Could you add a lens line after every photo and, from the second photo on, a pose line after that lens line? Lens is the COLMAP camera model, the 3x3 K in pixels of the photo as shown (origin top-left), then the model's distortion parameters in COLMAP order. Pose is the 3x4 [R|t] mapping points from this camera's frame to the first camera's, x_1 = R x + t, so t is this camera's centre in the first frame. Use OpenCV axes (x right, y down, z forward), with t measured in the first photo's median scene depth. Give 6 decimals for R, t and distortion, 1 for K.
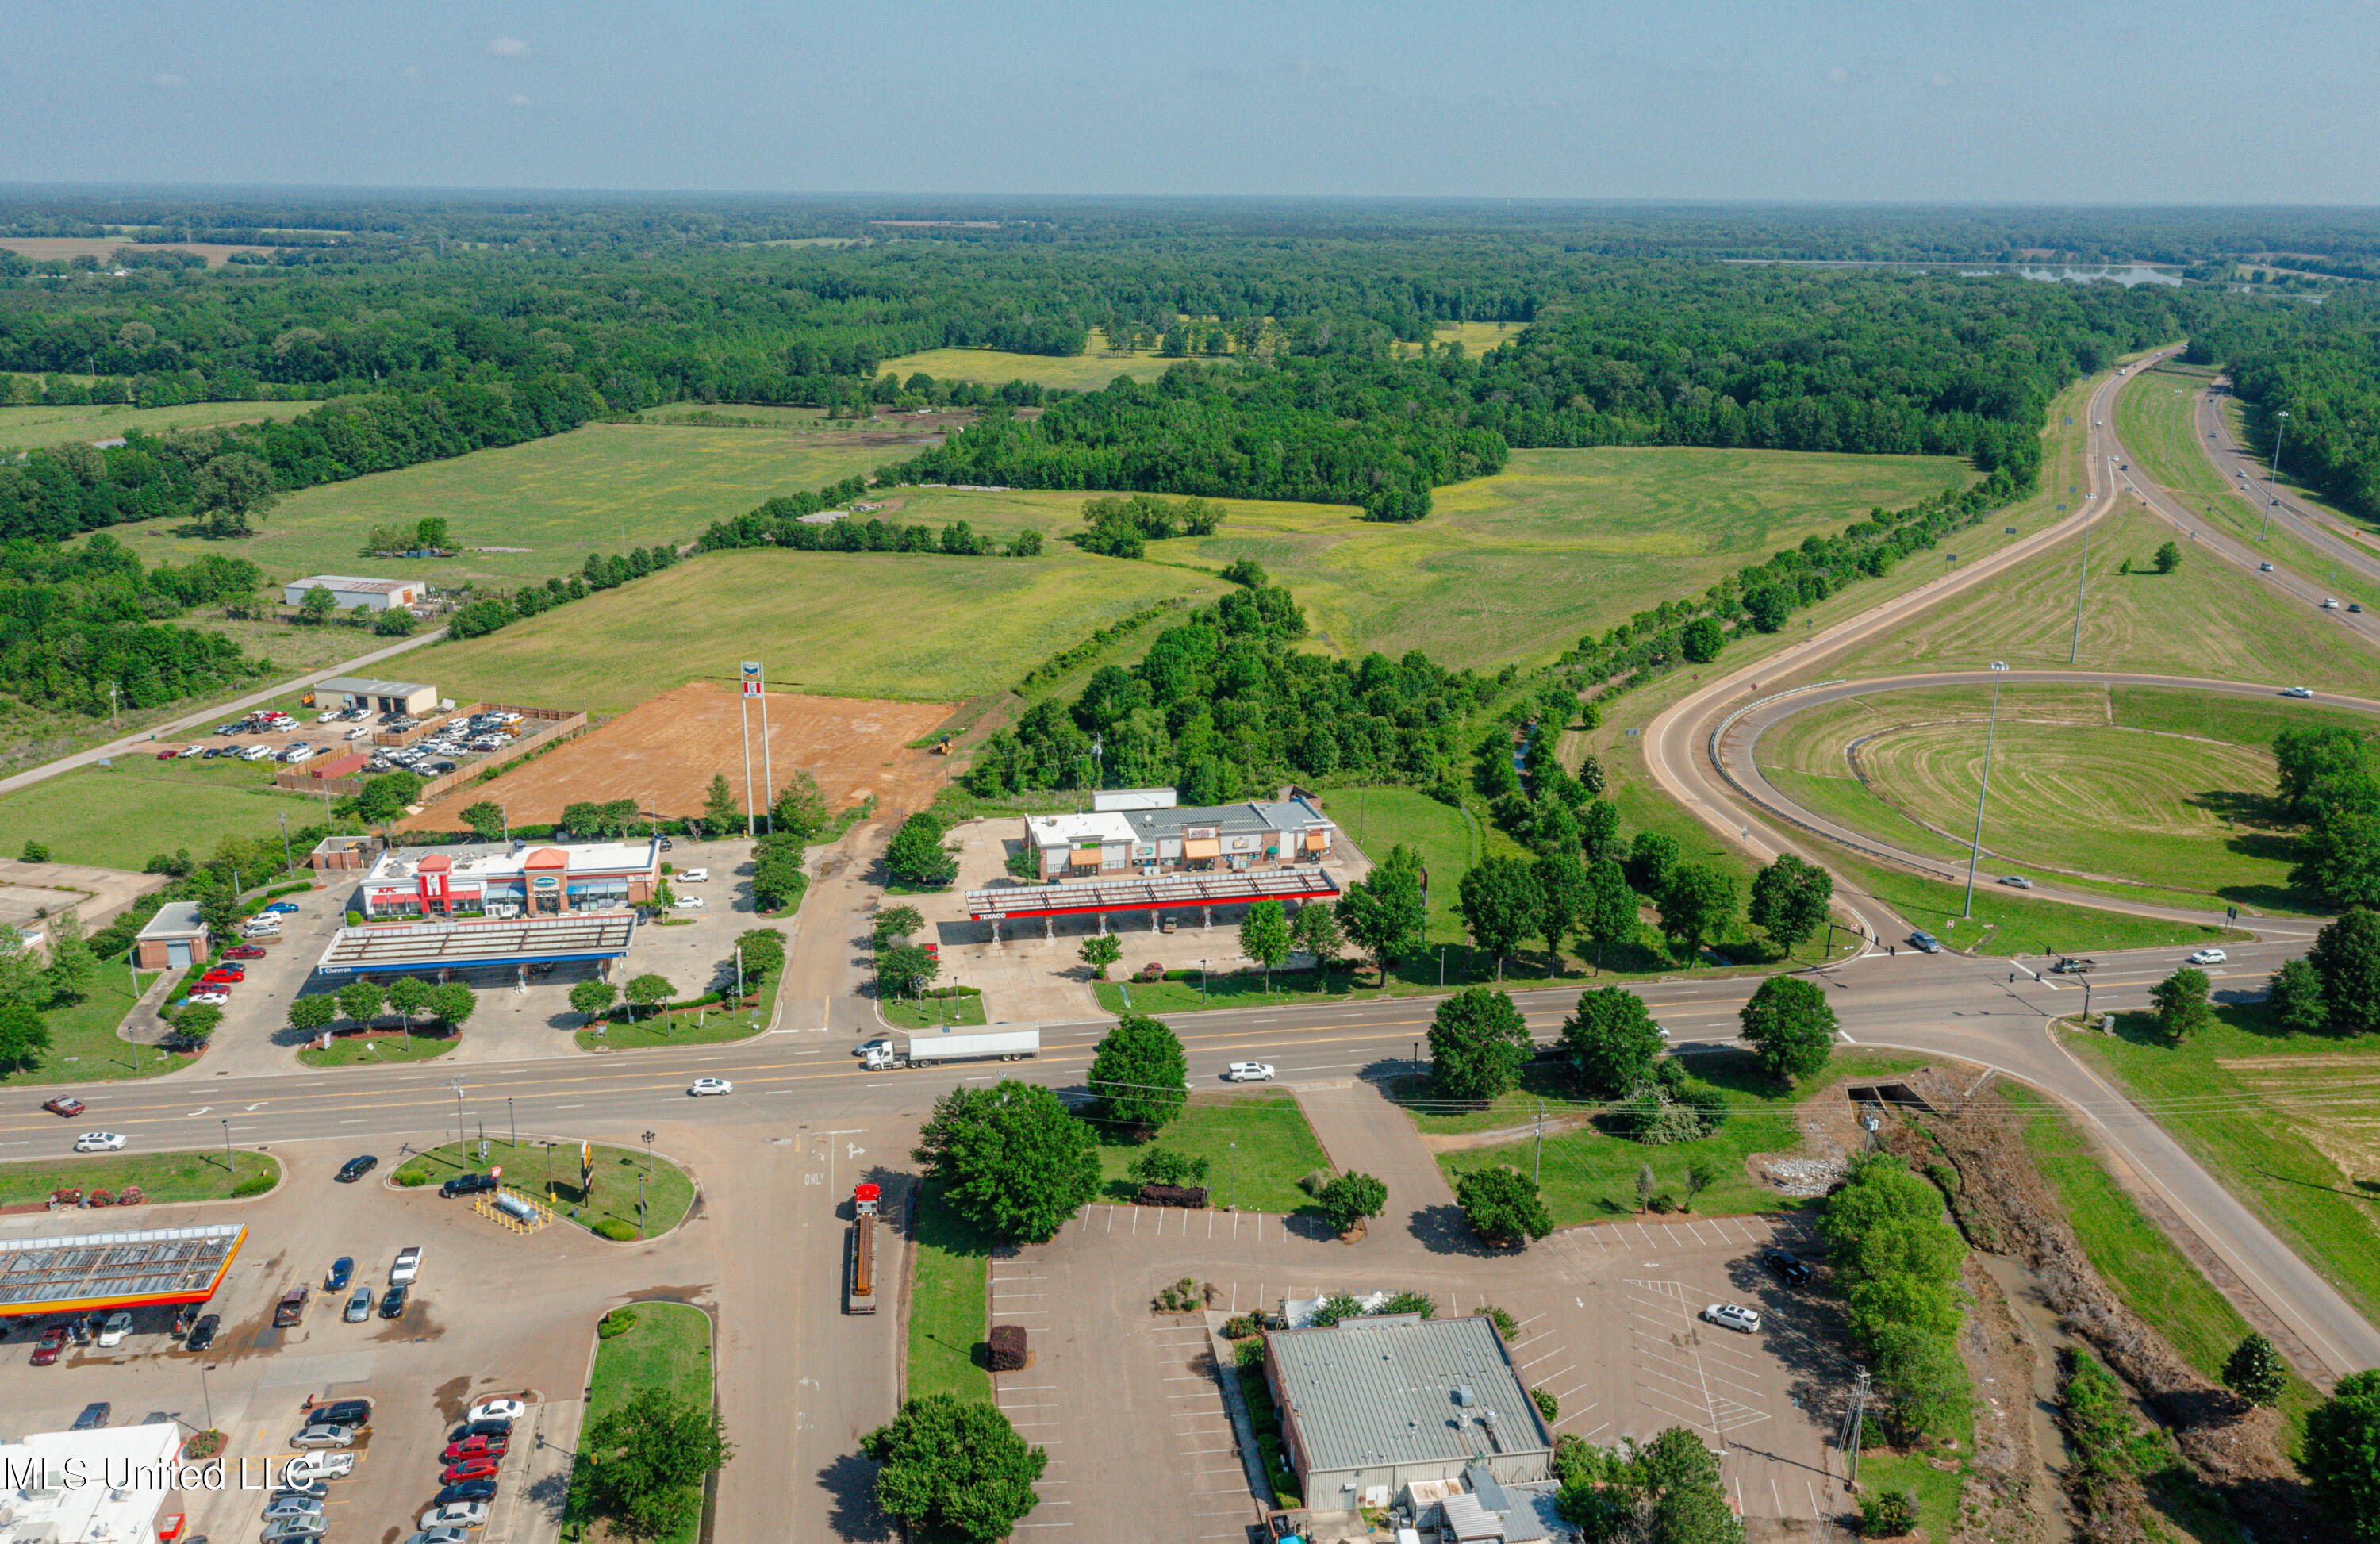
lens RADIAL K [[1878.5, 0, 1201.4], [0, 1878.5, 763.6], [0, 0, 1]] dist [0.010072, -0.004649]
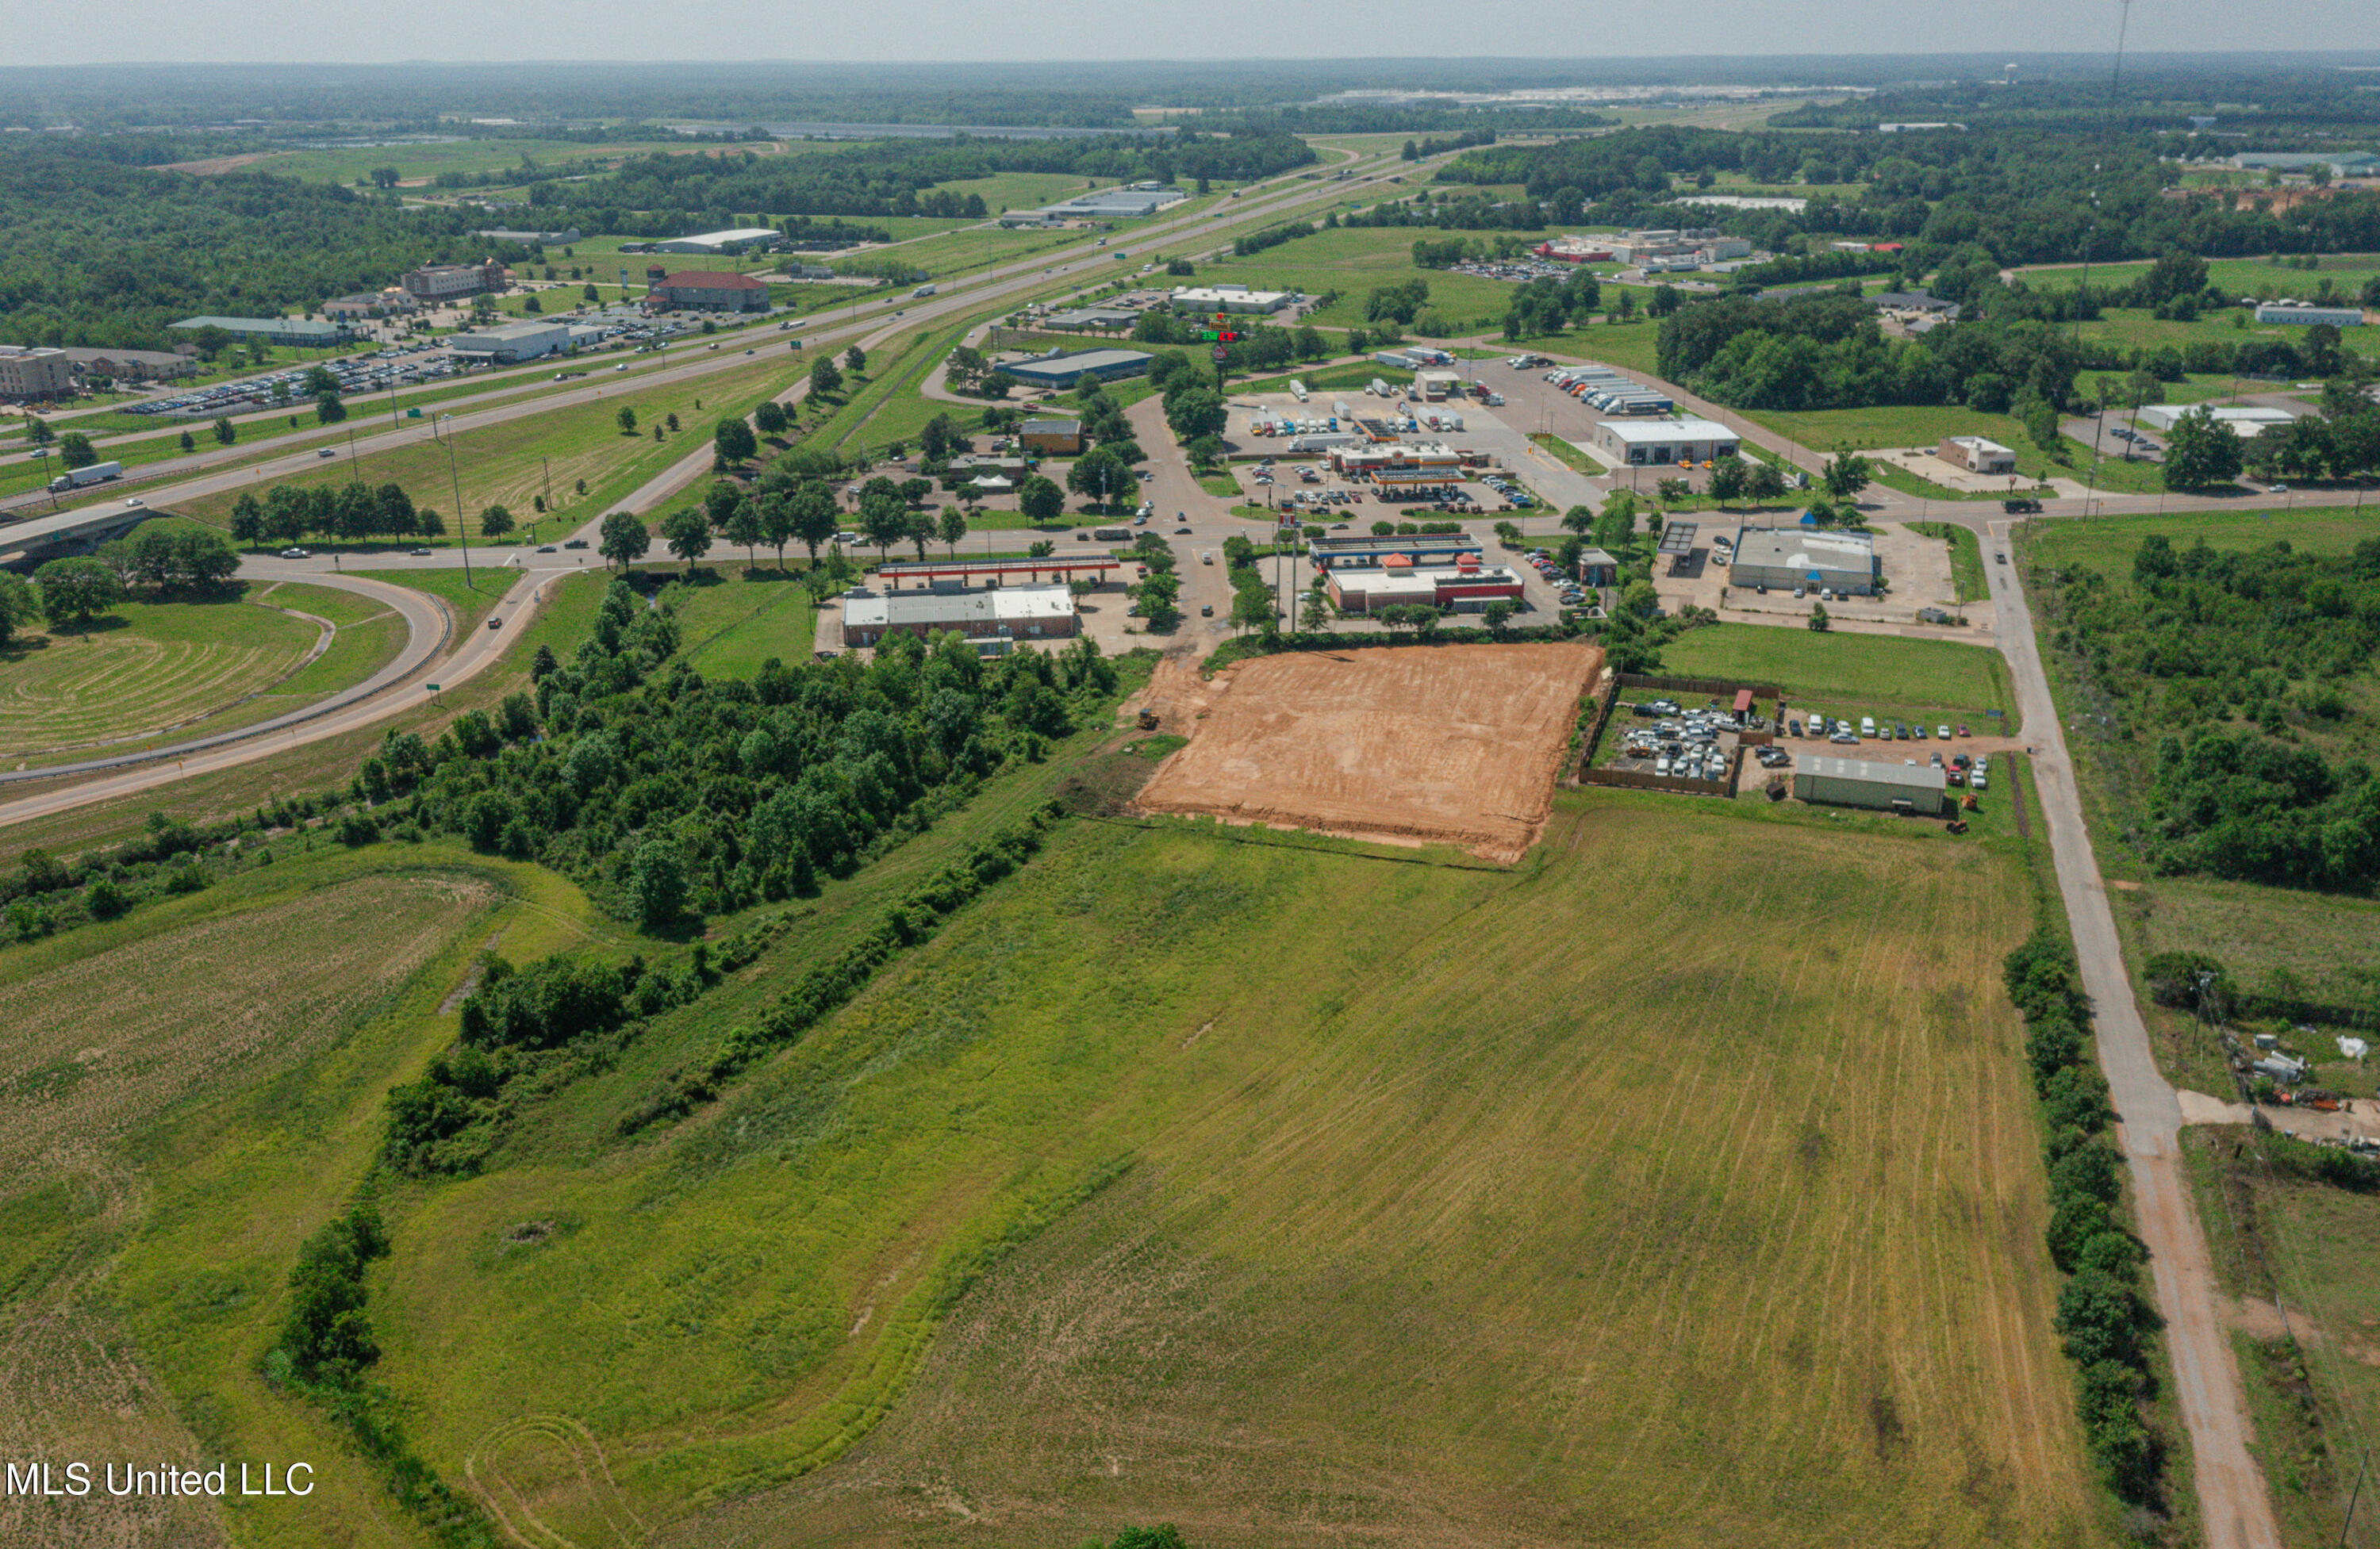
lens RADIAL K [[1896.1, 0, 1194.0], [0, 1896.1, 775.9], [0, 0, 1]] dist [0.008166, -0.006298]
pose [[-0.997094, -0.026020, 0.071606, -0.148367], [0.023414, 0.789729, 0.613009, -0.365152], [-0.072500, 0.612904, -0.786825, 1.137249]]
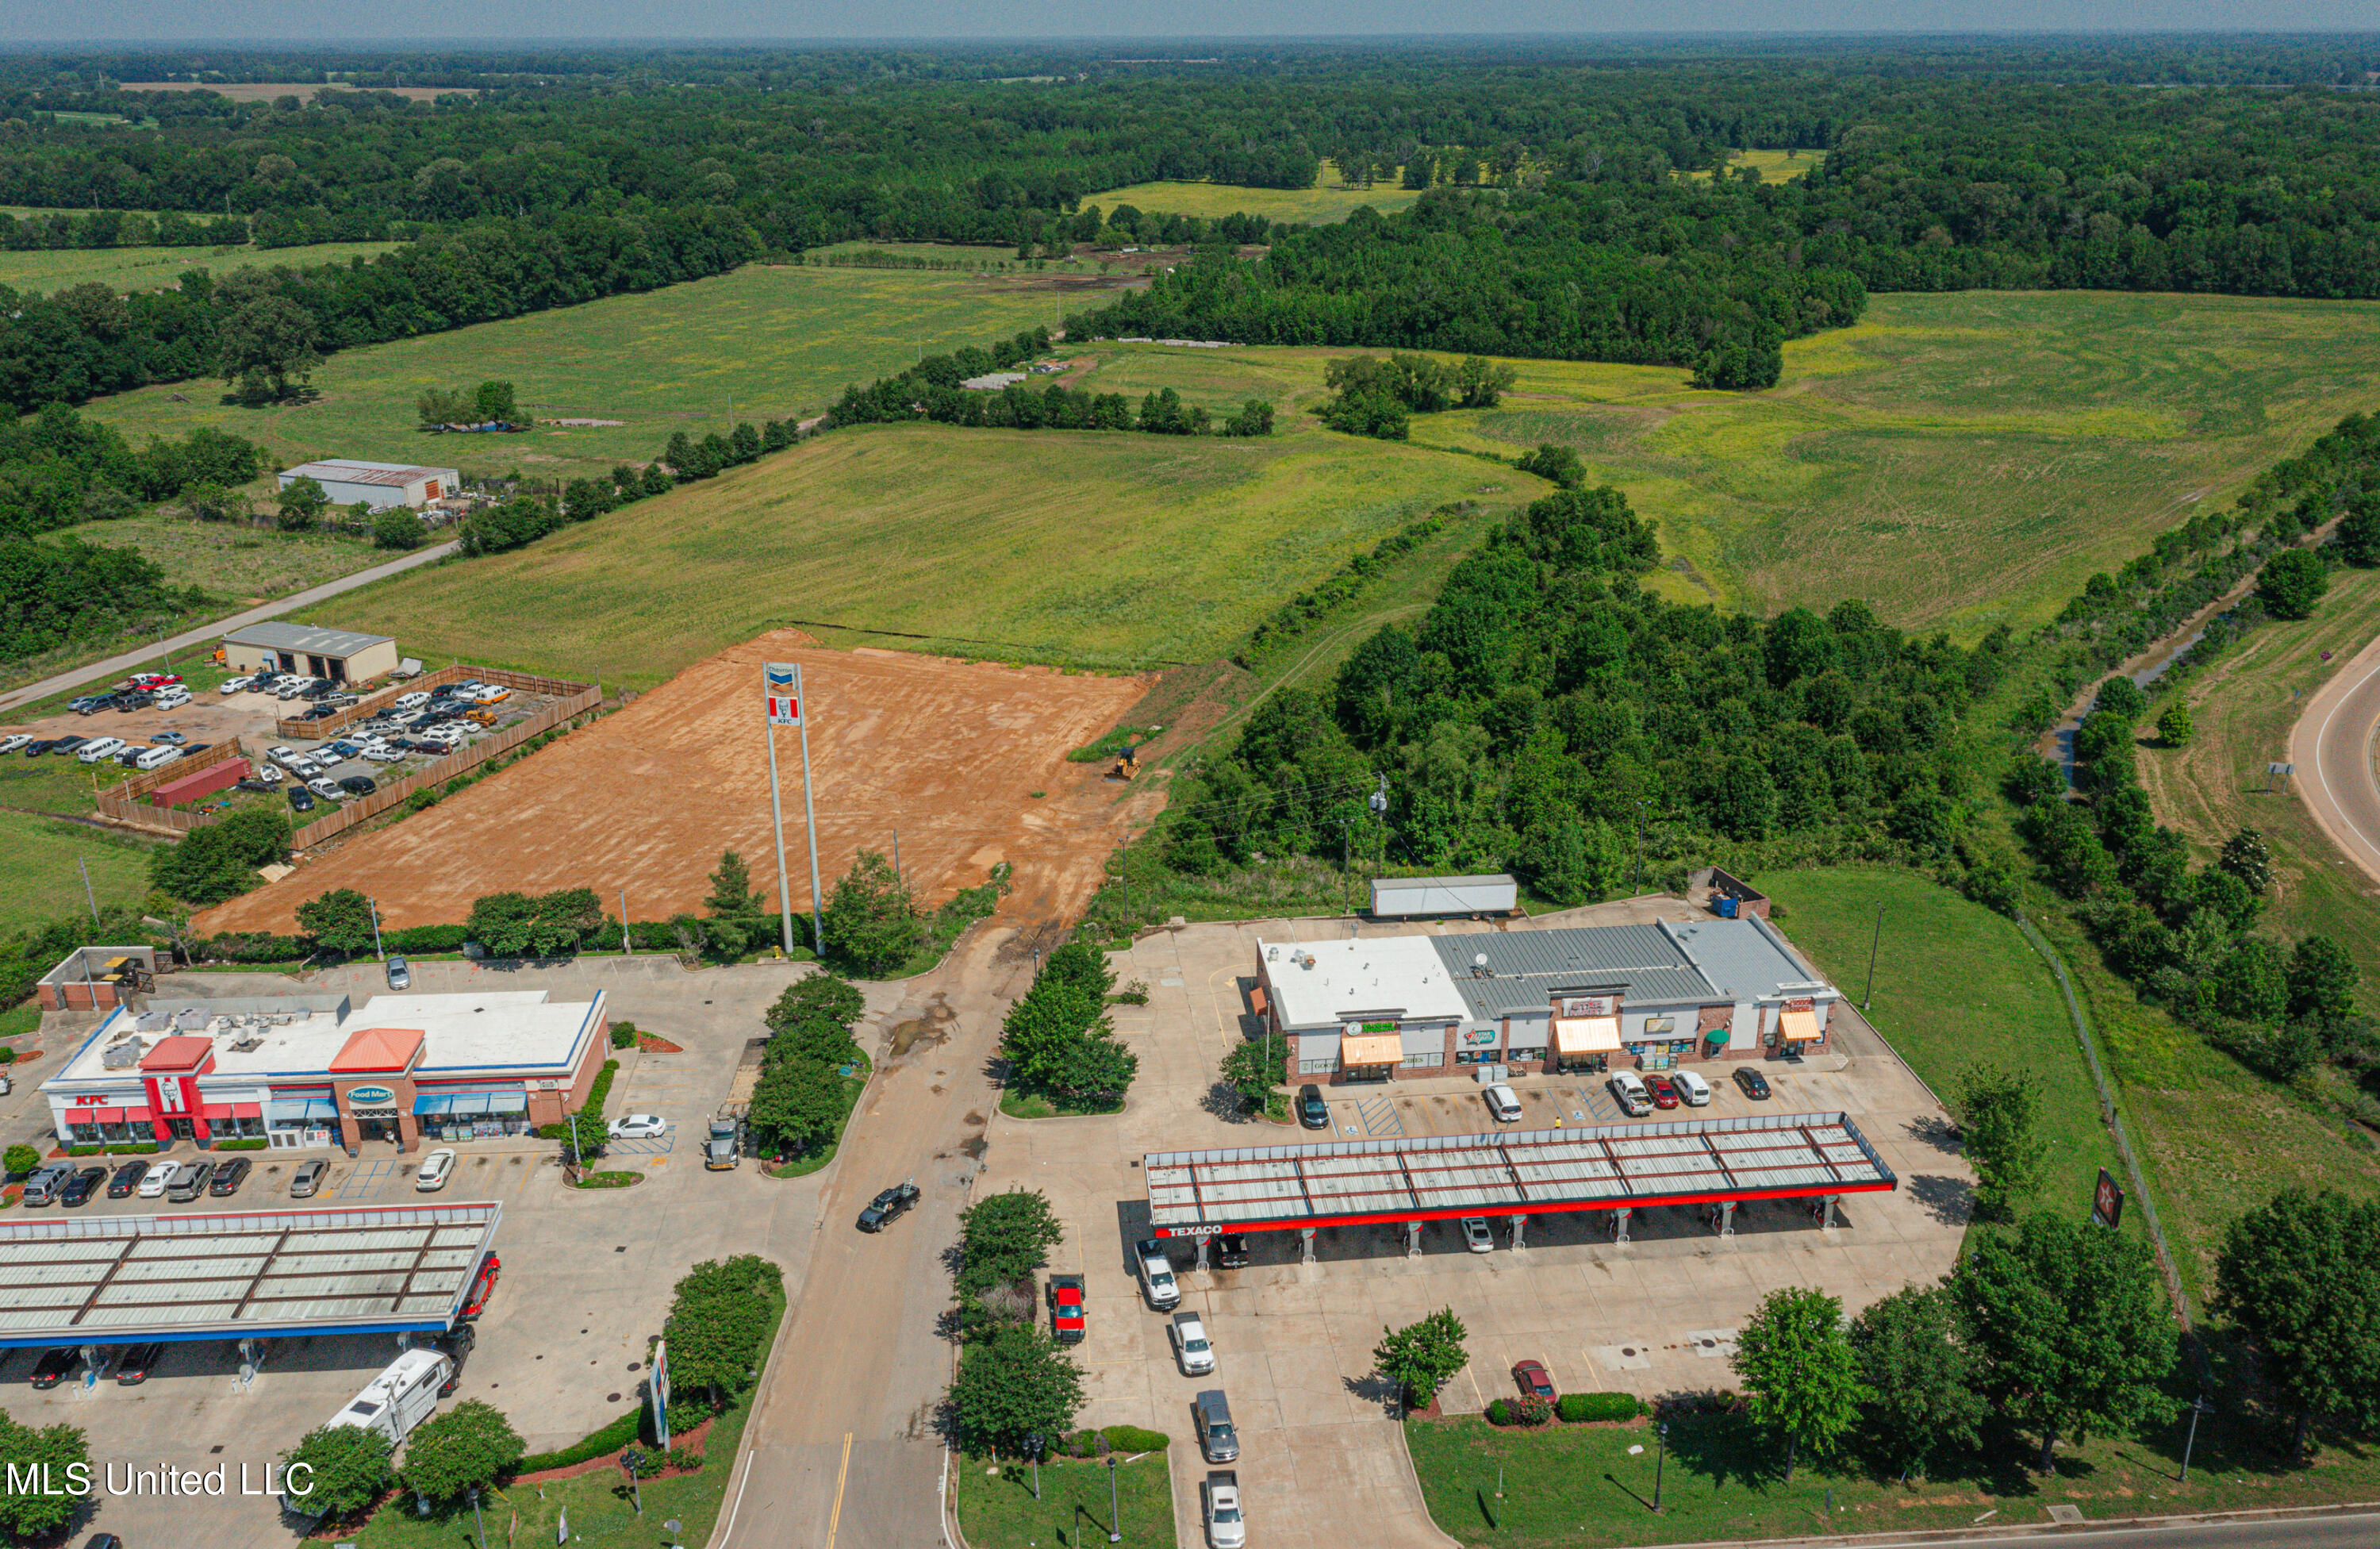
lens RADIAL K [[1849.2, 0, 1200.6], [0, 1849.2, 777.5], [0, 0, 1]] dist [0.013212, -0.007973]
pose [[0.993598, 0.027586, -0.109553, -0.028503], [-0.018068, 0.996050, 0.086942, -0.038088], [0.111518, -0.084406, 0.990171, 0.250782]]
